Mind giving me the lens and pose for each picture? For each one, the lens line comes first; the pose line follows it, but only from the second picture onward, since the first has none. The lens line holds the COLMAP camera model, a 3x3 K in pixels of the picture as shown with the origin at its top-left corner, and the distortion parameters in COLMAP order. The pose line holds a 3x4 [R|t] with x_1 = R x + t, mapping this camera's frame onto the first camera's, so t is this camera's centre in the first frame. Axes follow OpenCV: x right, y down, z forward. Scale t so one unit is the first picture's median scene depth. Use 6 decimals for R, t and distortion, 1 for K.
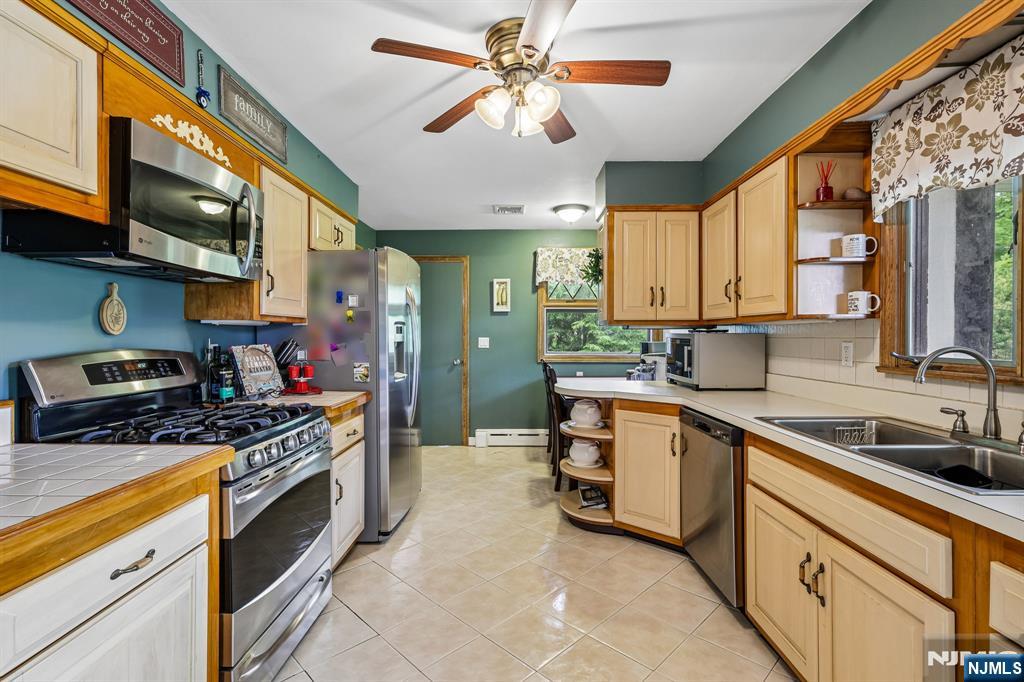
lens RADIAL K [[468.9, 0, 514.1], [0, 468.9, 336.3], [0, 0, 1]] dist [-0.004044, 0.001312]
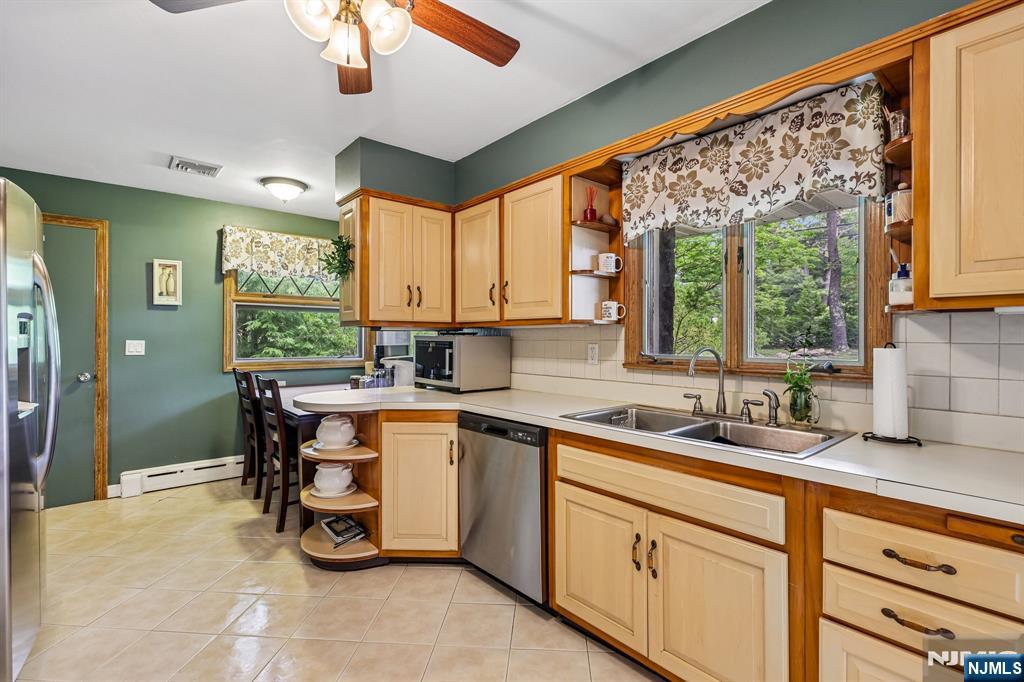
lens RADIAL K [[468.9, 0, 514.3], [0, 468.9, 337.3], [0, 0, 1]] dist [-0.004044, 0.001312]
pose [[0.763109, 0.002449, 0.646266, -0.176967], [-0.000402, 0.999994, -0.003315, 0.000073], [-0.646270, 0.002270, 0.763105, 0.191521]]
